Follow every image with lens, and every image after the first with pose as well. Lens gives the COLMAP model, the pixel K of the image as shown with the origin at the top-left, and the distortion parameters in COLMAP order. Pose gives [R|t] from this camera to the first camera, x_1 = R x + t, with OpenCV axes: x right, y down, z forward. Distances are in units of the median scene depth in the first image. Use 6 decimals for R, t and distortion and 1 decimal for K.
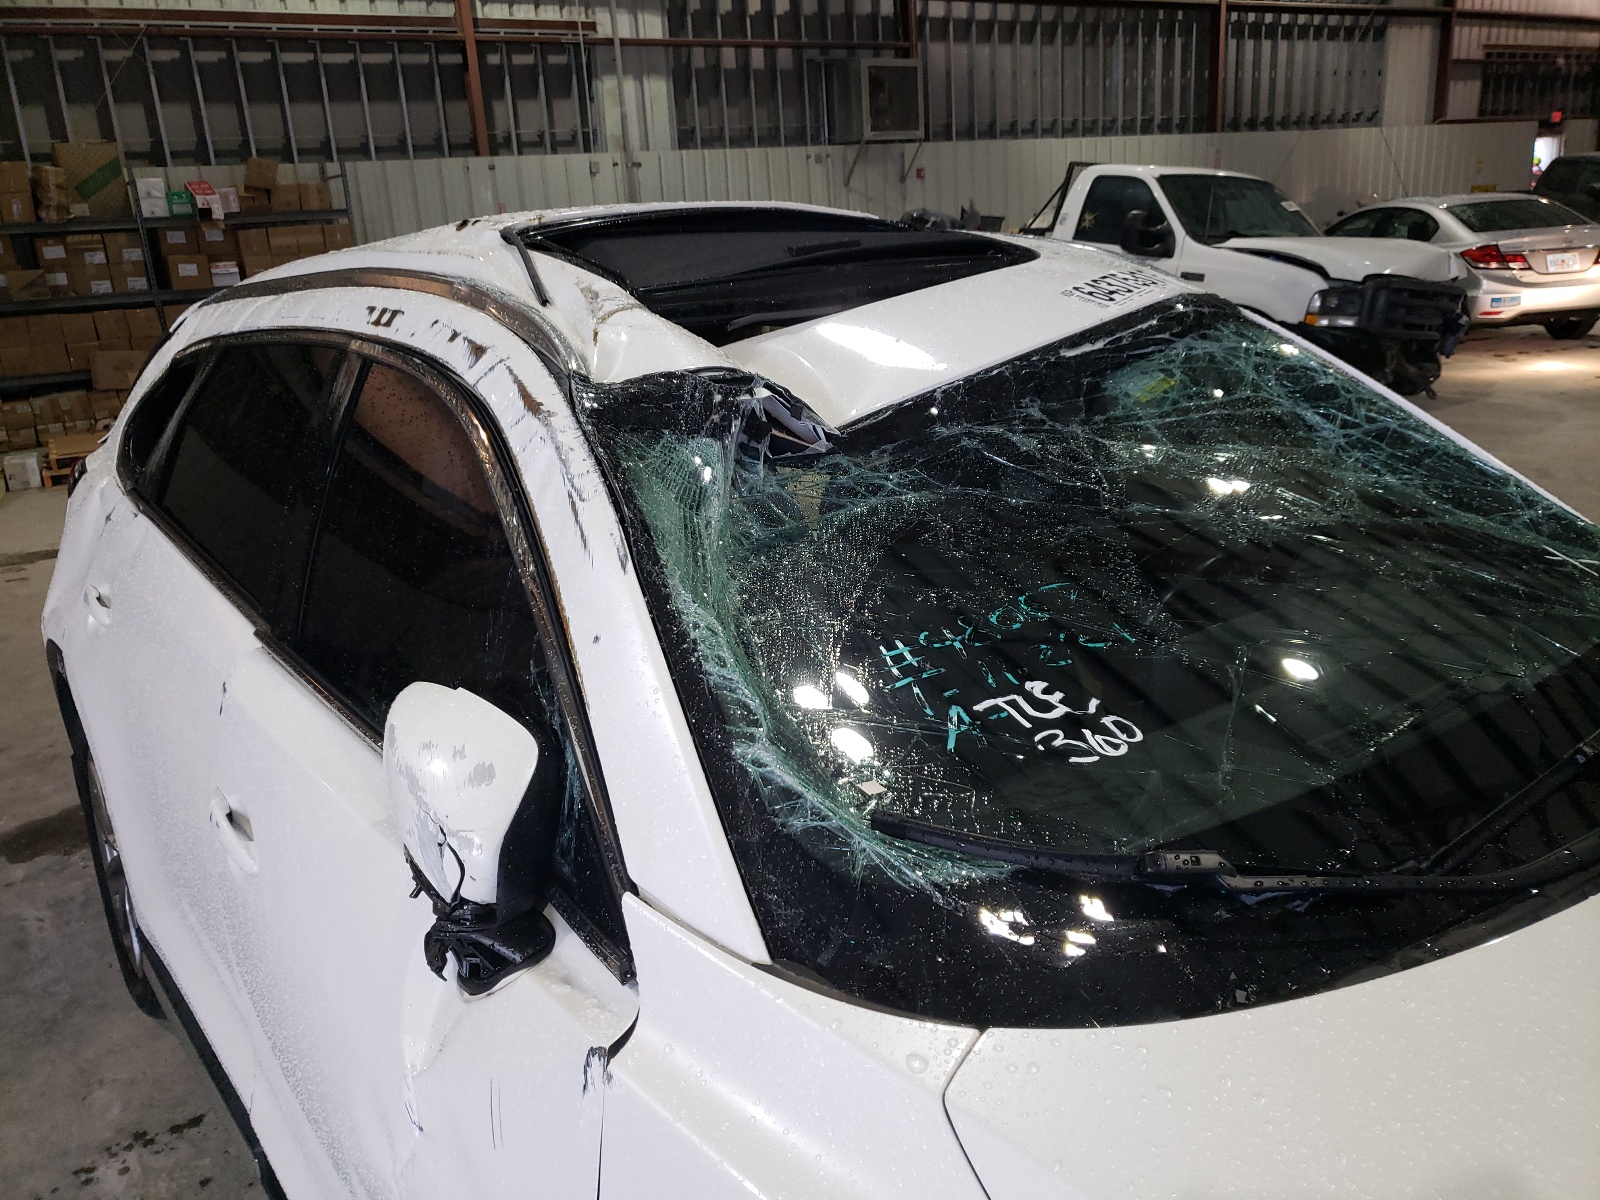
lens RADIAL K [[1297.6, 0, 816.3], [0, 1297.6, 601.9], [0, 0, 1]] dist [0.001948, 0.025303]
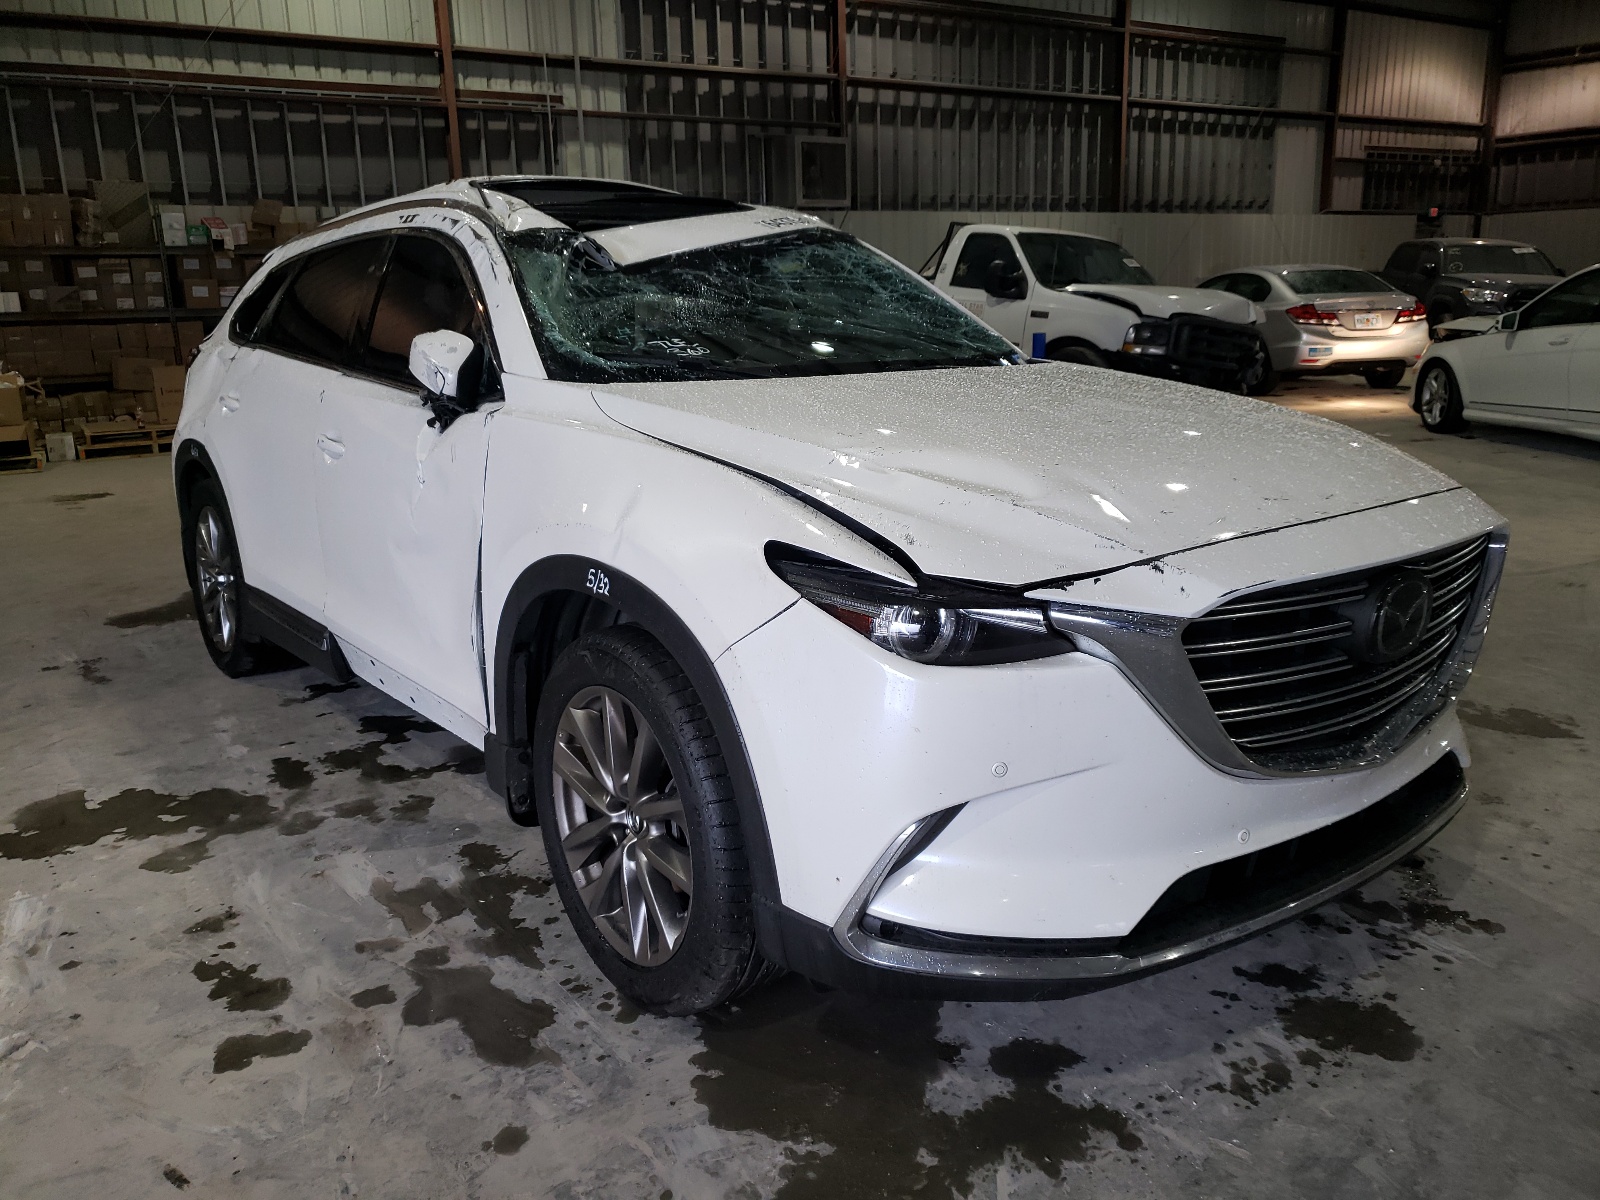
lens RADIAL K [[1297.6, 0, 796.9], [0, 1297.6, 602.0], [0, 0, 1]] dist [0.001948, 0.025303]
pose [[0.999501, 0.027676, 0.015220, 0.037753], [-0.026775, 0.998041, -0.056546, 0.069957], [-0.016755, 0.056111, 0.998284, -0.146458]]
